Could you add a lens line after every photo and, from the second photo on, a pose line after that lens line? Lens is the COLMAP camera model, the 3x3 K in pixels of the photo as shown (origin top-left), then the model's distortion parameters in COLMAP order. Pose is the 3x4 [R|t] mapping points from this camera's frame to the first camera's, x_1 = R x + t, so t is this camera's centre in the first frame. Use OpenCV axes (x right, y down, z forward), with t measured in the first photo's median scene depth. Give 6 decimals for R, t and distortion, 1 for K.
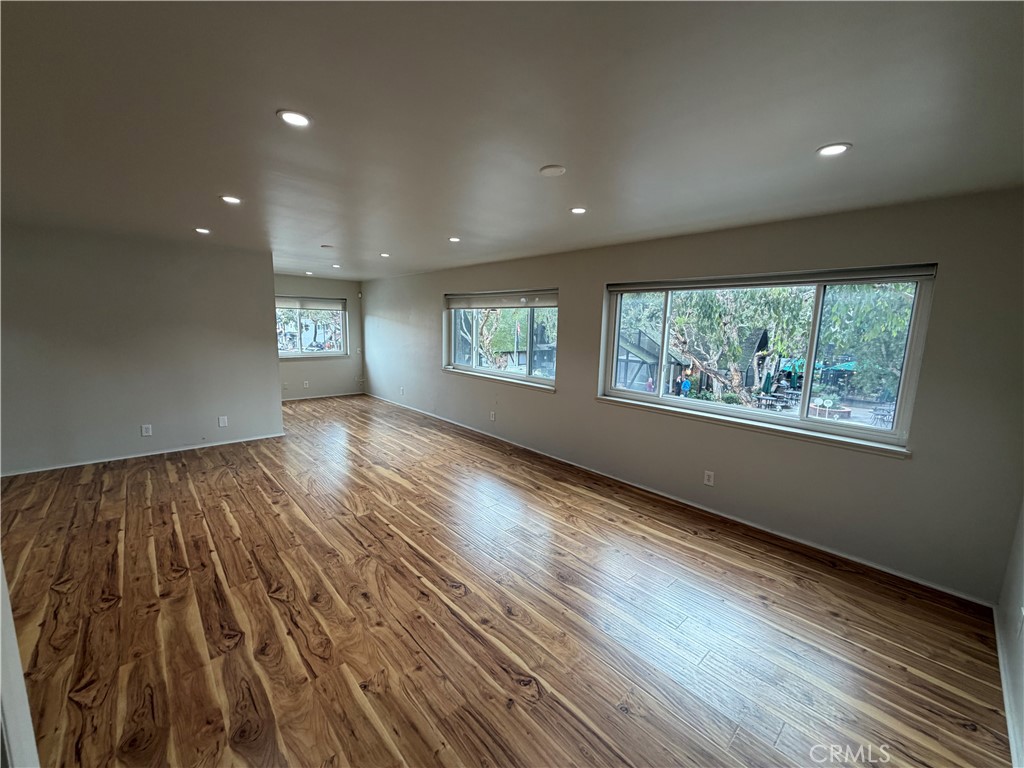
lens RADIAL K [[406.0, 0, 513.0], [0, 406.0, 384.3], [0, 0, 1]] dist [0.000735, -0.000059]
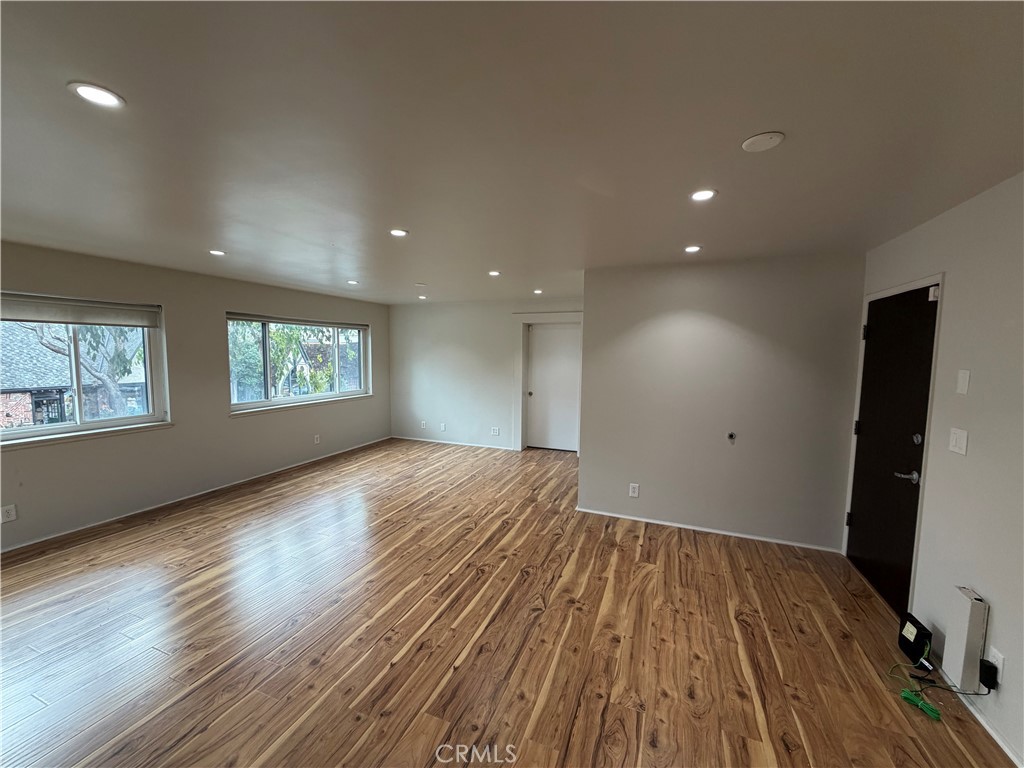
lens RADIAL K [[406.0, 0, 511.4], [0, 406.0, 385.1], [0, 0, 1]] dist [0.000735, -0.000059]
pose [[-0.433138, -0.104455, 0.895254, -1.612128], [0.109813, 0.979747, 0.167443, -0.214252], [-0.894613, 0.170837, -0.412895, 1.149140]]
